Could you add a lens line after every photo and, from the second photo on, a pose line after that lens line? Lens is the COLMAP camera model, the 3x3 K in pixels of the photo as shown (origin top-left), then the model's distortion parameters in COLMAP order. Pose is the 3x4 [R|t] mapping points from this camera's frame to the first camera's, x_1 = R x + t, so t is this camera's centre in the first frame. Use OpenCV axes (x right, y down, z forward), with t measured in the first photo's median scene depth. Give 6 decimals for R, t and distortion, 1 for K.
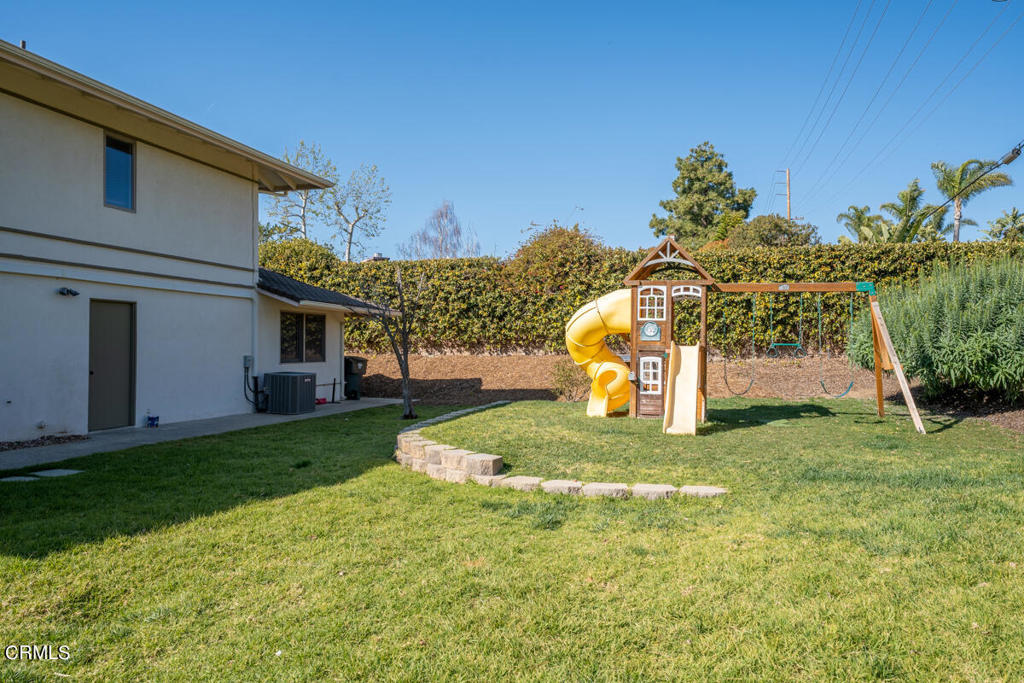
lens RADIAL K [[664.0, 0, 510.7], [0, 664.0, 342.1], [0, 0, 1]] dist [0.012552, 0.004879]
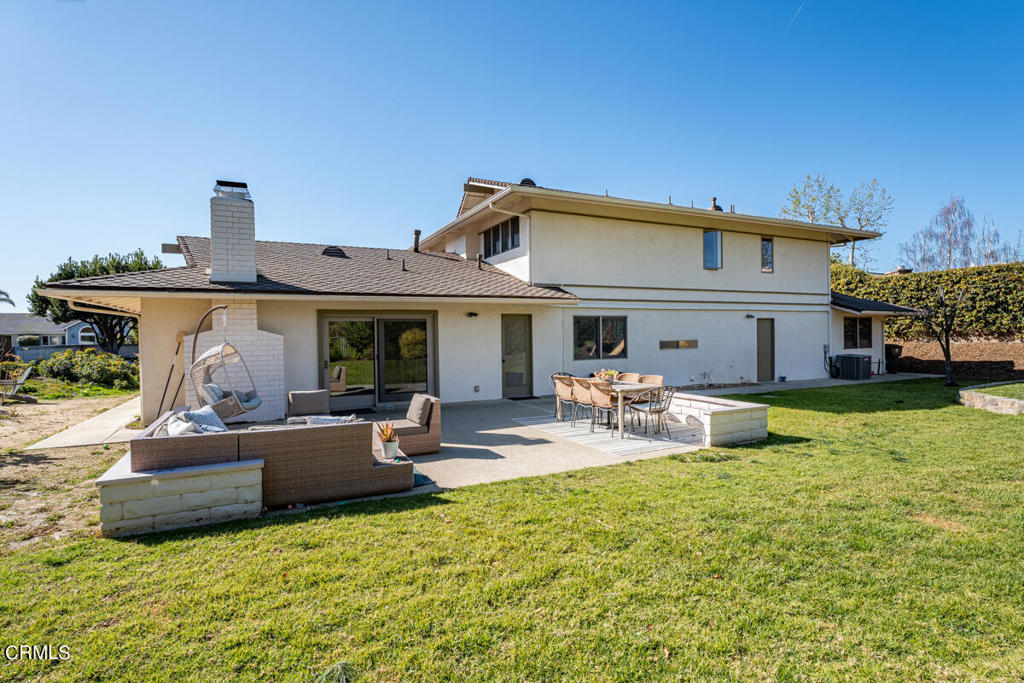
lens RADIAL K [[505.1, 0, 517.2], [0, 505.1, 343.1], [0, 0, 1]] dist [-0.002925, 0.000650]
pose [[0.693918, -0.004257, -0.720042, -0.007708], [0.022834, 0.999610, 0.016096, -0.015819], [0.719692, -0.027610, 0.693744, -0.335229]]
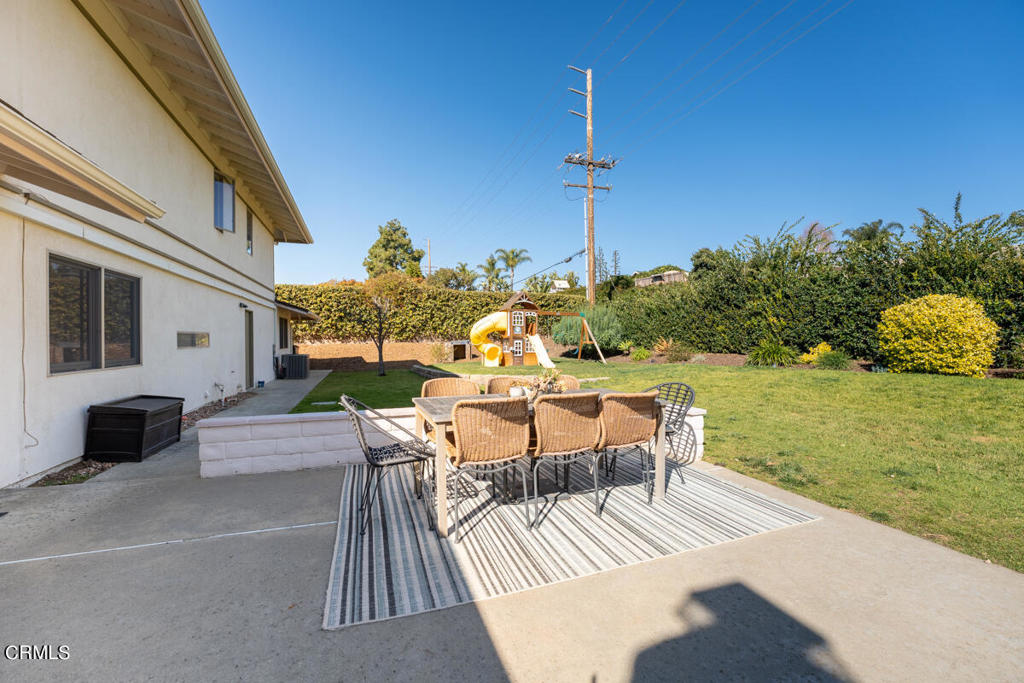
lens RADIAL K [[408.9, 0, 514.7], [0, 408.9, 342.2], [0, 0, 1]] dist [-0.001376, 0.001073]
pose [[0.794624, -0.016805, 0.606870, -0.375619], [0.007180, 0.999807, 0.018284, 0.000655], [-0.607060, -0.010171, 0.794591, -0.103268]]
